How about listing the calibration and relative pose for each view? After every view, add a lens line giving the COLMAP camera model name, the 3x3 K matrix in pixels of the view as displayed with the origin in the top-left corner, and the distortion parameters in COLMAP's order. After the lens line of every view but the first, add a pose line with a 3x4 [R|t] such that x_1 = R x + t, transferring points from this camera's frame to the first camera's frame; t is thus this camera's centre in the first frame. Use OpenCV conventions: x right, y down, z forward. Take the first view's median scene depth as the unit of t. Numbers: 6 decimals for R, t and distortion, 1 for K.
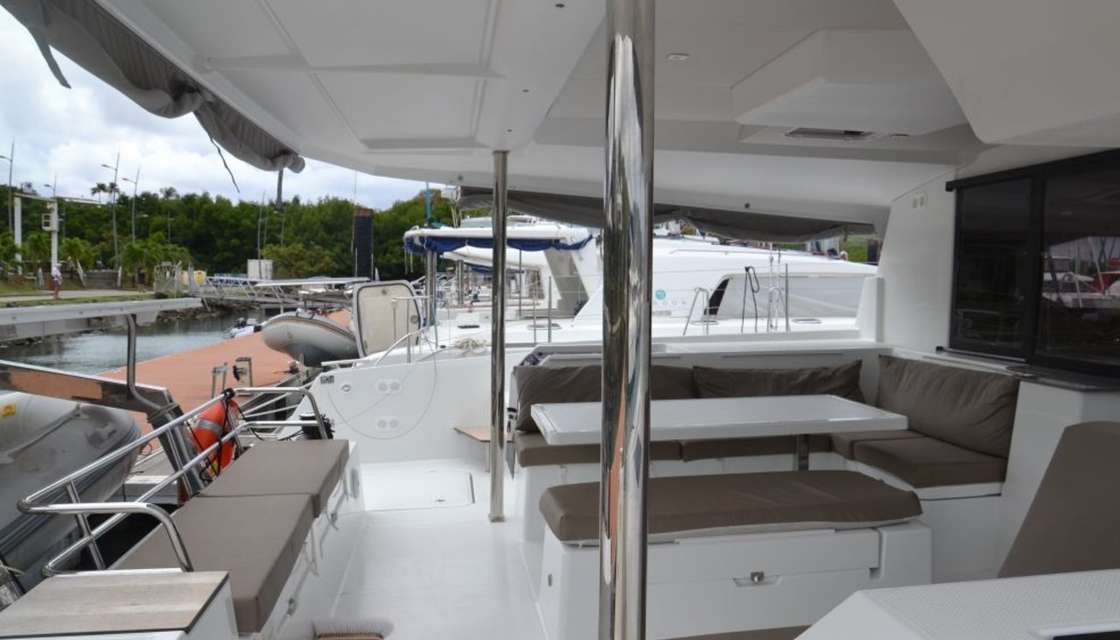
lens RADIAL K [[871.0, 0, 576.6], [0, 871.0, 322.0], [0, 0, 1]] dist [-0.164787, 0.115653]
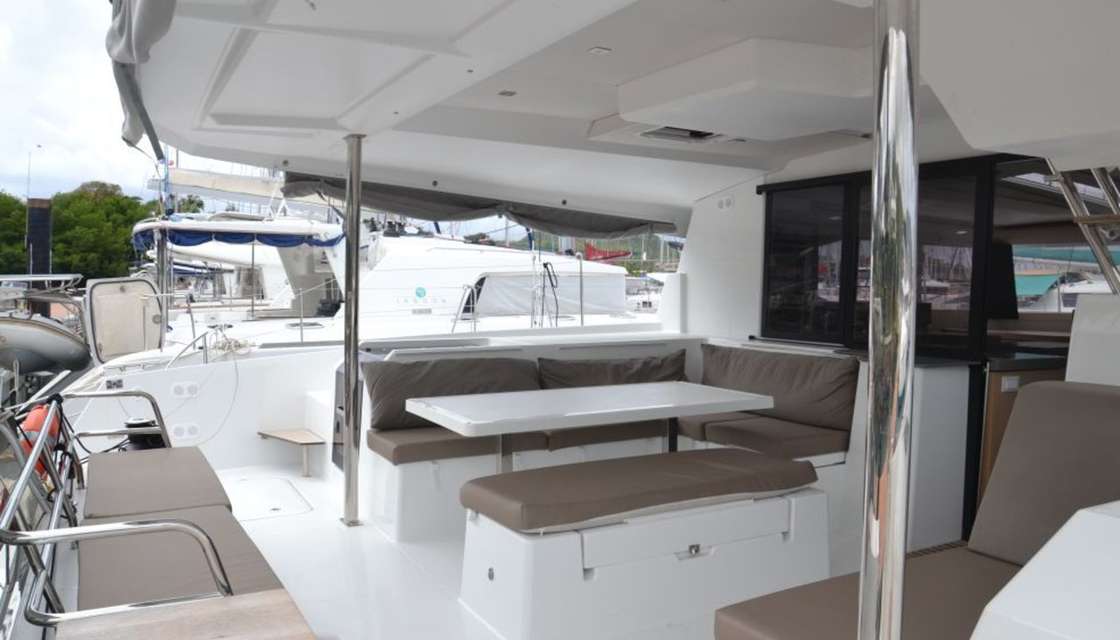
lens RADIAL K [[871.0, 0, 576.6], [0, 871.0, 322.0], [0, 0, 1]] dist [-0.164787, 0.115653]
pose [[0.937961, -0.008894, 0.346627, -0.172867], [0.009662, 0.999953, -0.000487, 0.009660], [-0.346607, 0.003806, 0.938003, 0.030407]]
